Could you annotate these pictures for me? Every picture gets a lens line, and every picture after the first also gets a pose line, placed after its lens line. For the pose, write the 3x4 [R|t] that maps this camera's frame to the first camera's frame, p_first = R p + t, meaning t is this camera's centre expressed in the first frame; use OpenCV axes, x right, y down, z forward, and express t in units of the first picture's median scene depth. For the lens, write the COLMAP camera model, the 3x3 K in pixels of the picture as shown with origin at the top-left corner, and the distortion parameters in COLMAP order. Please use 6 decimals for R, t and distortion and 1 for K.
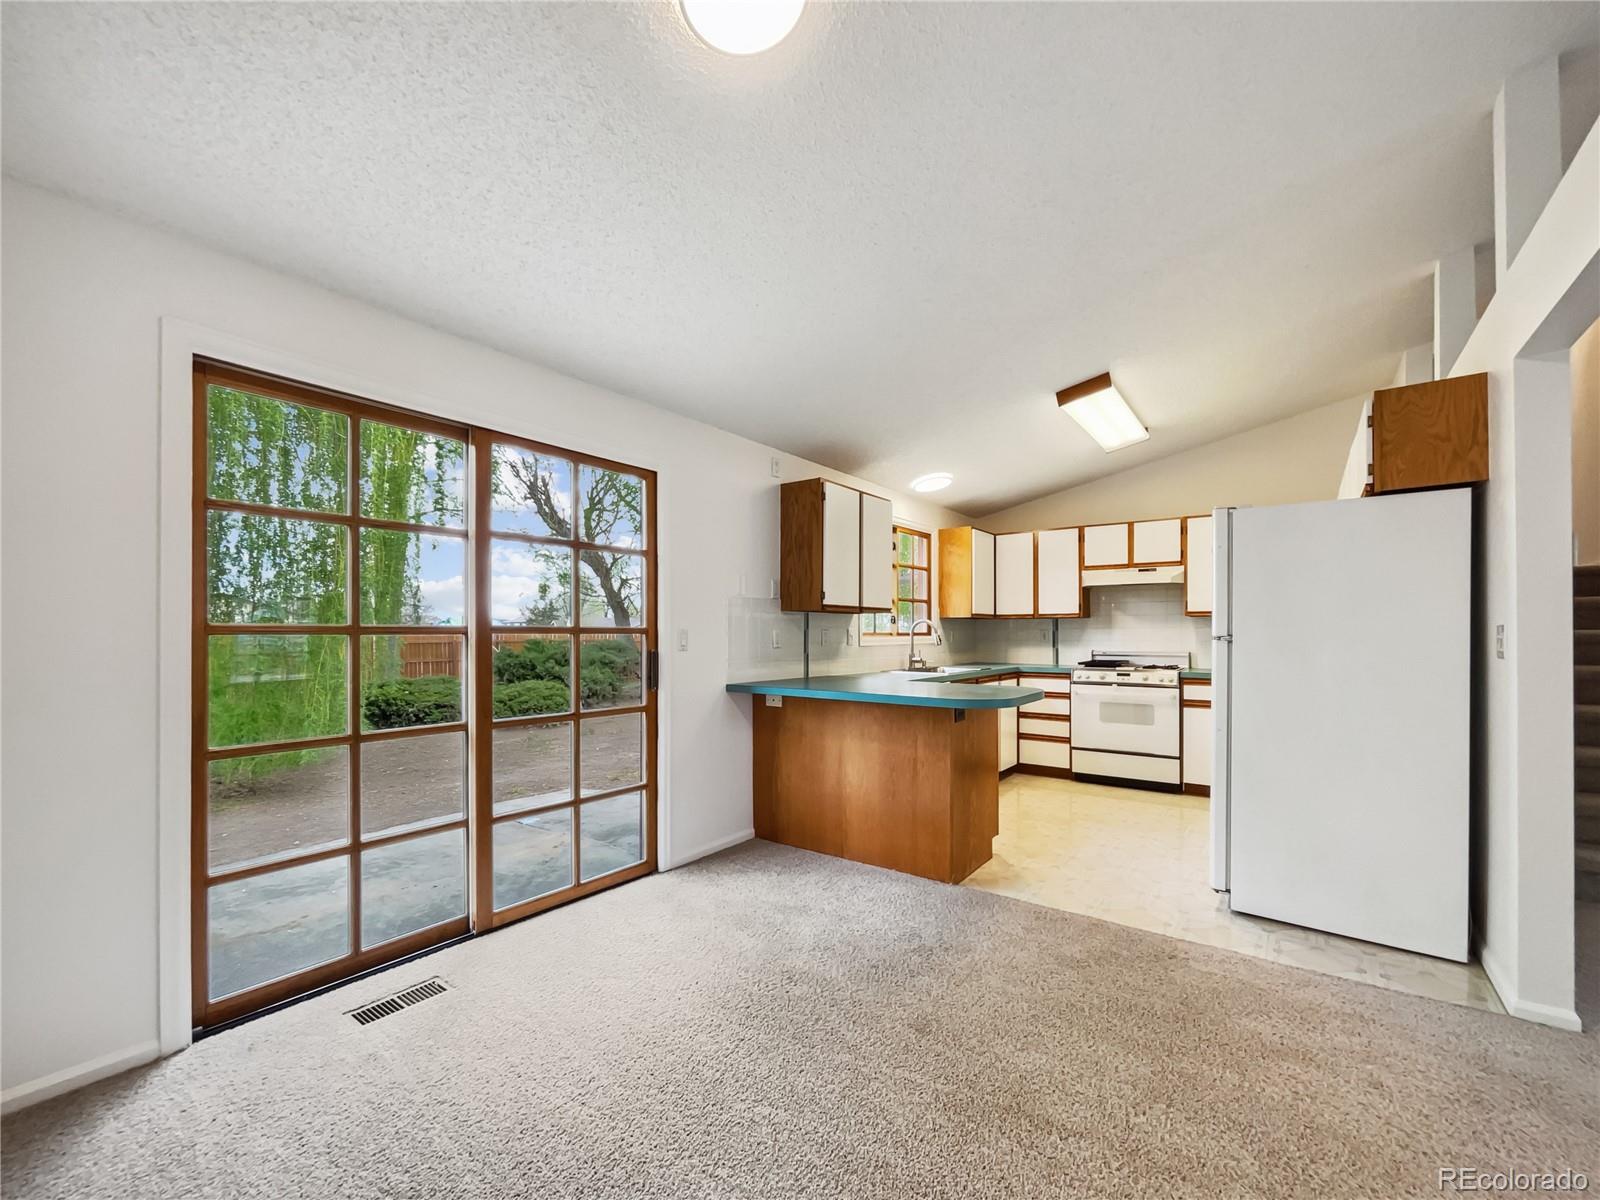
lens RADIAL K [[670.6, 0, 805.0], [0, 670.6, 627.0], [0, 0, 1]] dist [-0.003585, 0.001436]
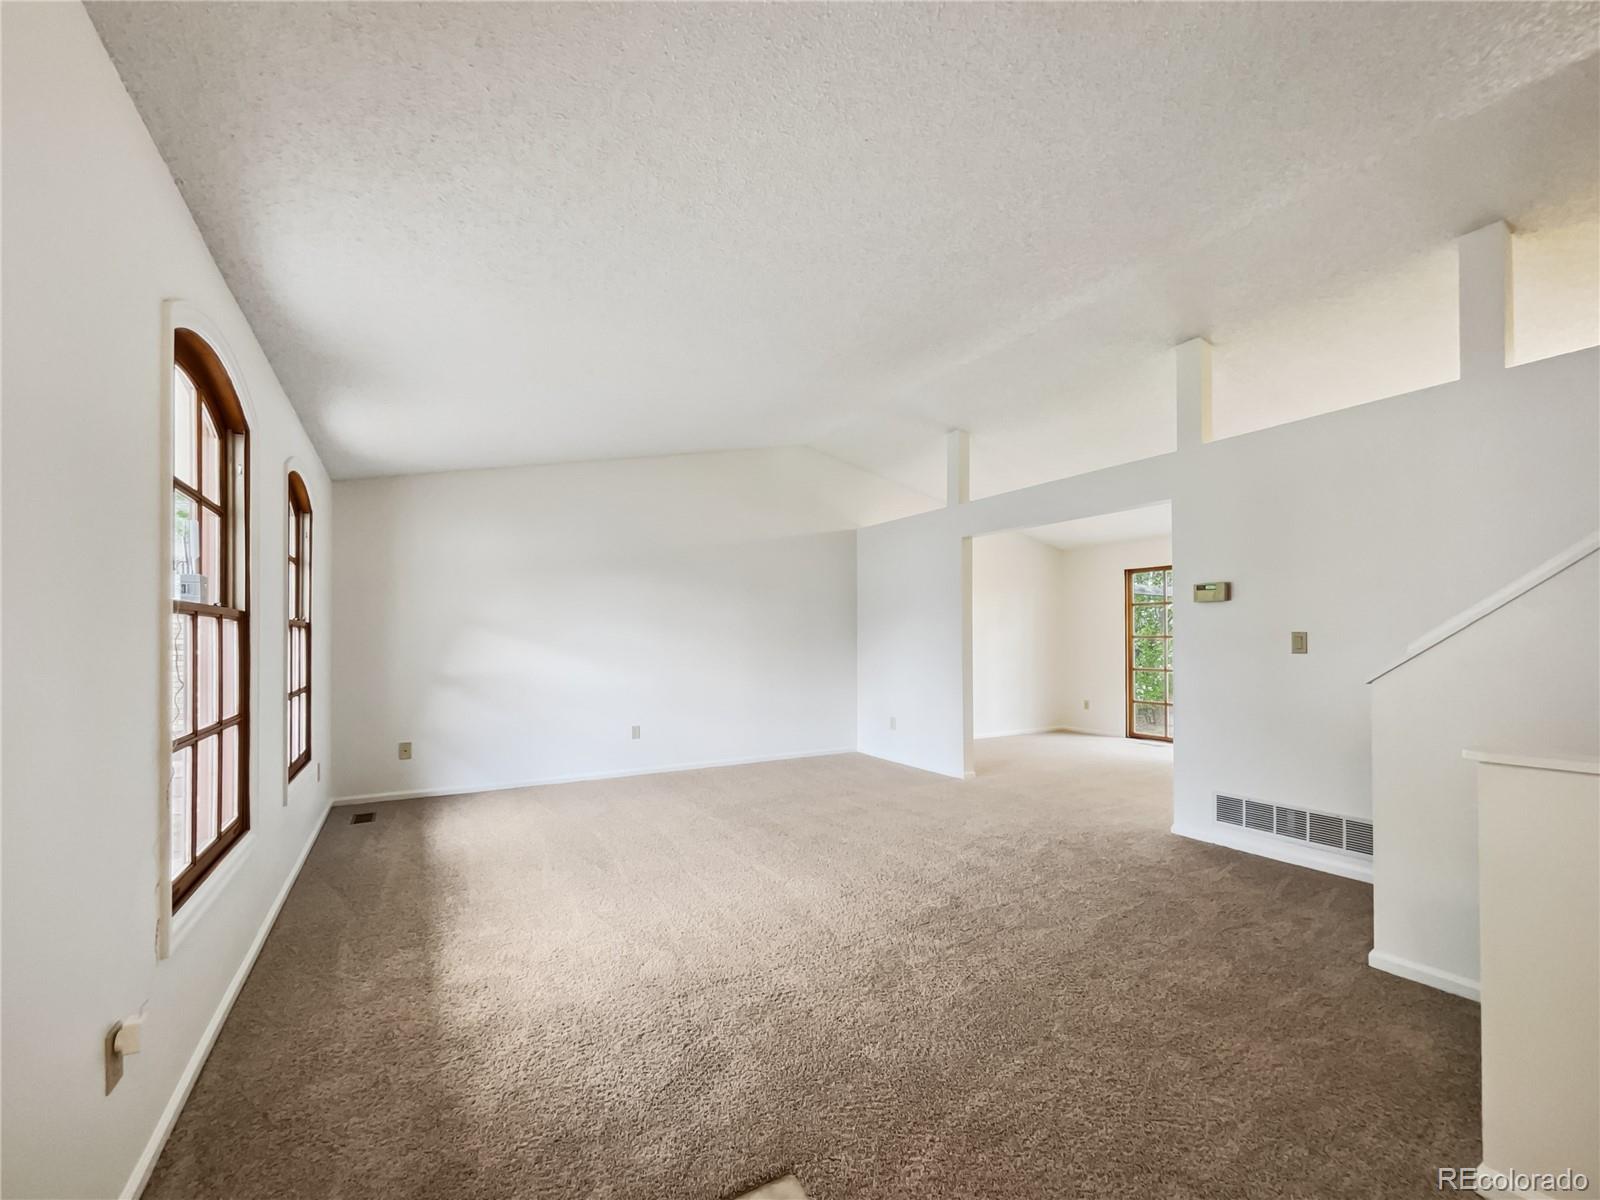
lens RADIAL K [[670.6, 0, 790.4], [0, 670.6, 640.4], [0, 0, 1]] dist [-0.003585, 0.001436]
pose [[-0.419932, 0.004773, -0.907543, 1.793974], [0.015719, 0.999874, -0.002015, 0.000187], [0.907420, -0.015112, -0.419954, 0.424720]]
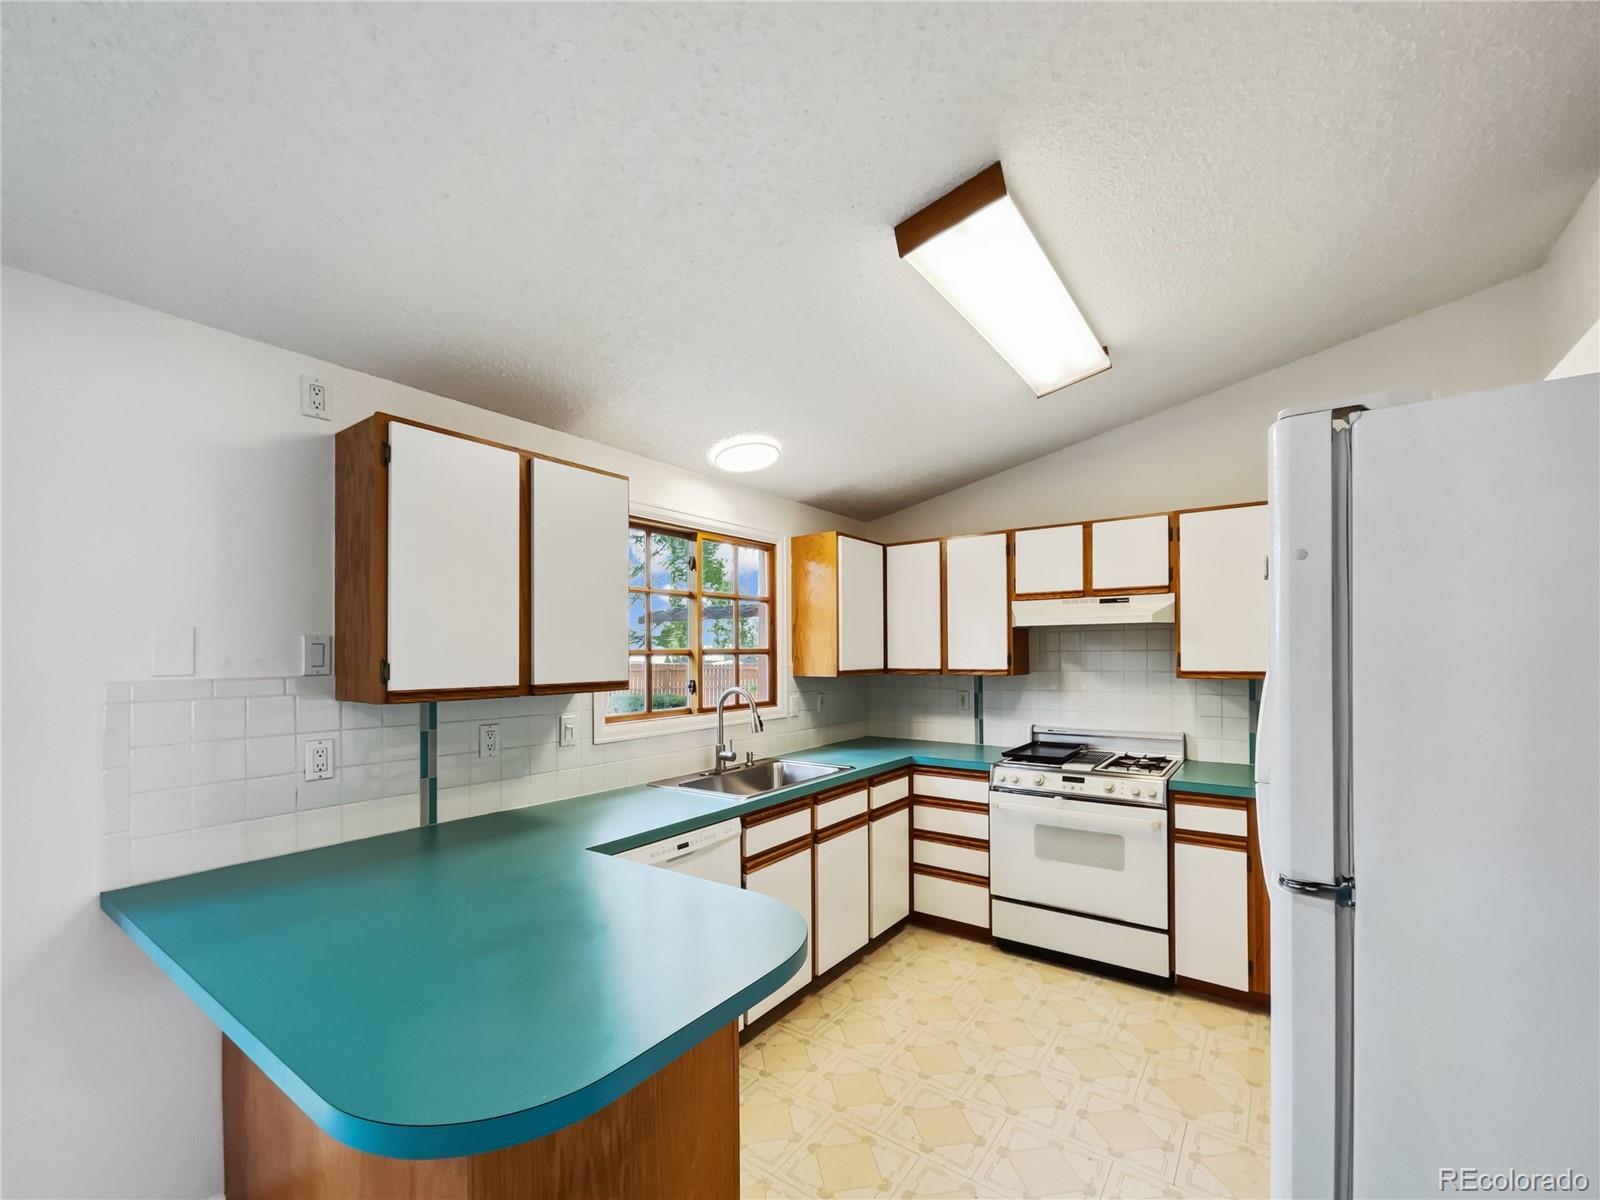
lens RADIAL K [[670.6, 0, 808.1], [0, 670.6, 648.5], [0, 0, 1]] dist [-0.003585, 0.001436]
pose [[0.999883, -0.008162, 0.012906, 0.305207], [0.008140, 0.999965, 0.001751, -0.060800], [-0.012920, -0.001646, 0.999915, 0.537326]]
